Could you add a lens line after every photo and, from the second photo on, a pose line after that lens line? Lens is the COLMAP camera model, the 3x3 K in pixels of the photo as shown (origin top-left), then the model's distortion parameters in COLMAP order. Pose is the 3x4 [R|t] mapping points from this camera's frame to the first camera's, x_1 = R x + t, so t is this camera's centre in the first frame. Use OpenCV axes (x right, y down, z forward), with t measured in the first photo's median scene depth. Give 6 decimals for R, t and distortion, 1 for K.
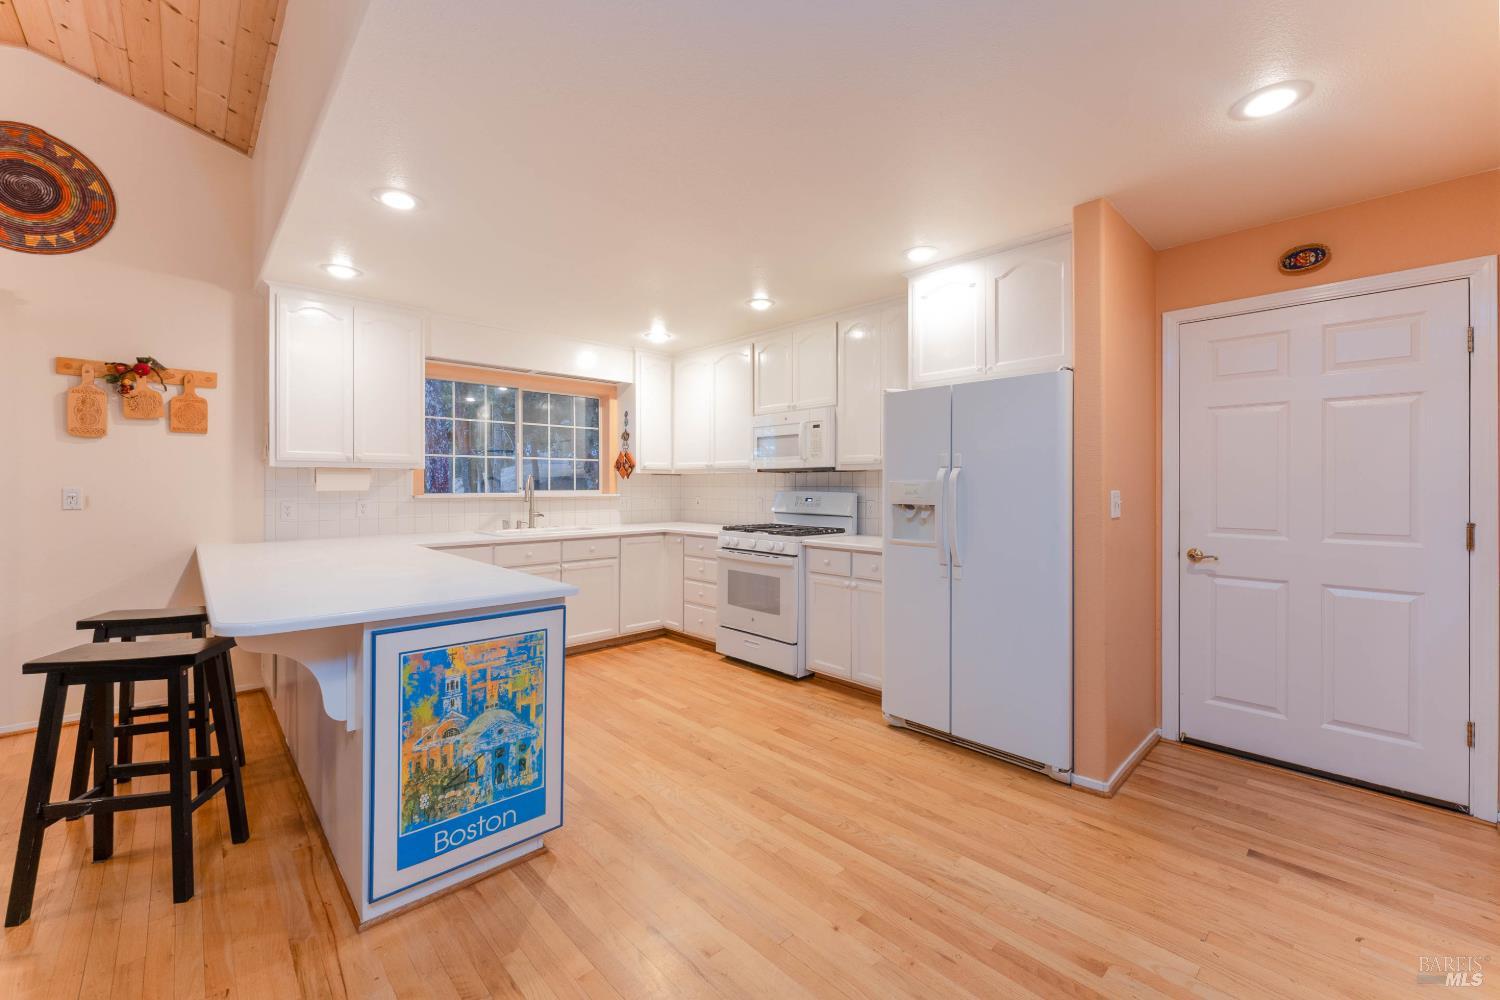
lens RADIAL K [[607.3, 0, 755.3], [0, 607.3, 488.6], [0, 0, 1]] dist [-0.006260, -0.000732]
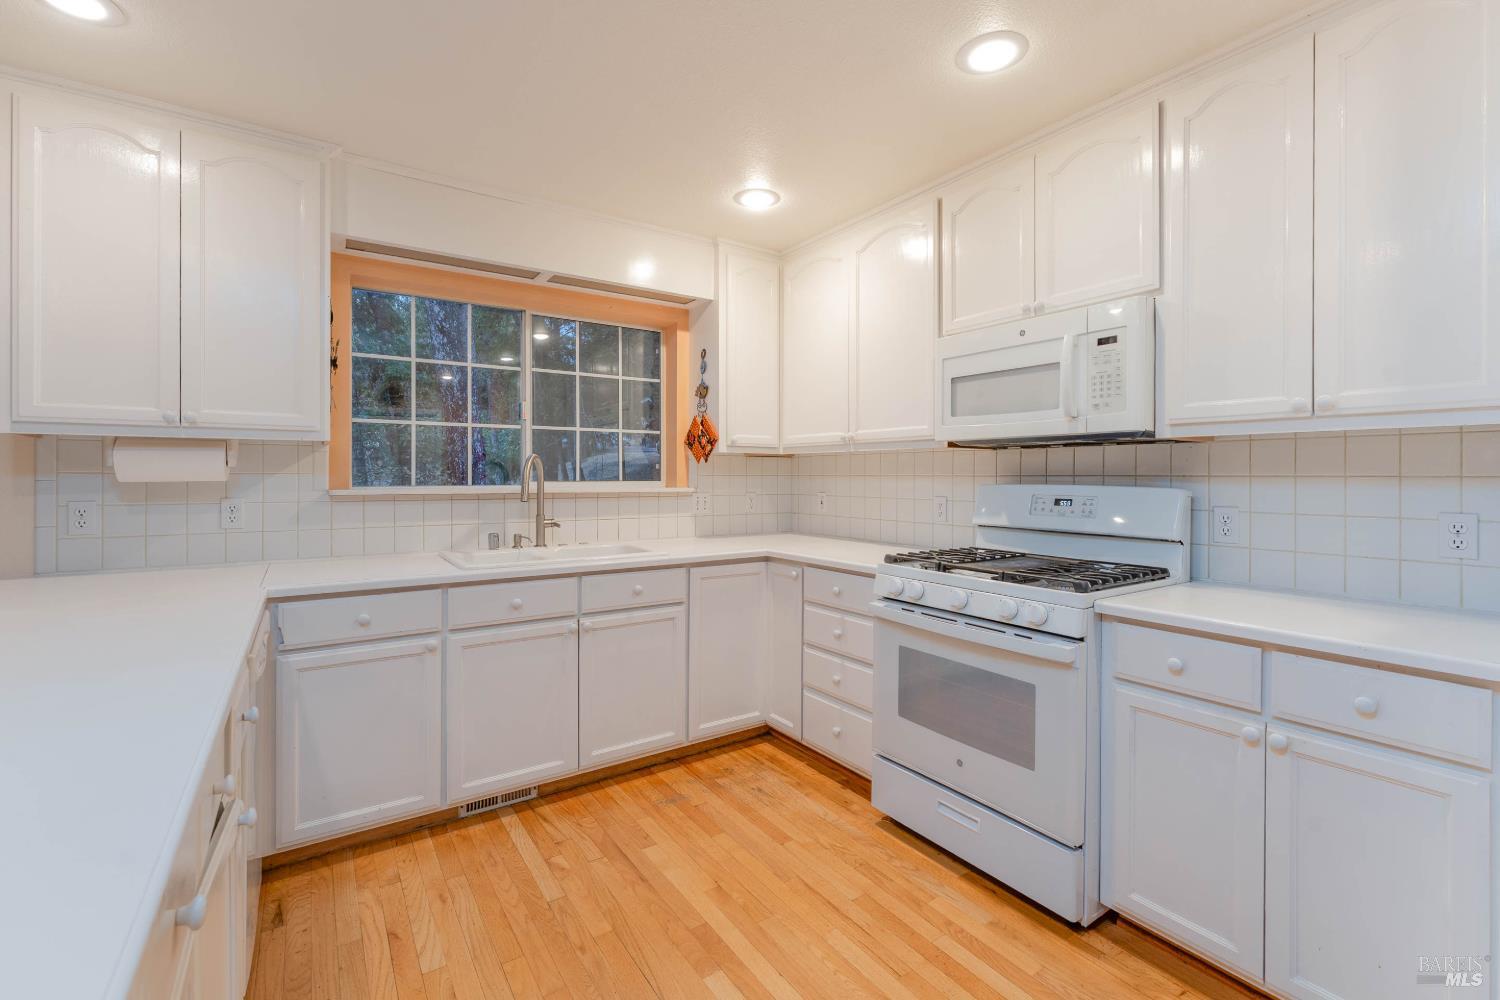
lens RADIAL K [[655.4, 0, 749.8], [0, 655.4, 488.1], [0, 0, 1]] dist [-0.004731, 0.000732]
pose [[0.986616, 0.004380, -0.163002, -0.072784], [-0.002108, 0.999898, 0.014110, -0.000046], [0.163047, -0.013578, 0.986525, 0.432494]]
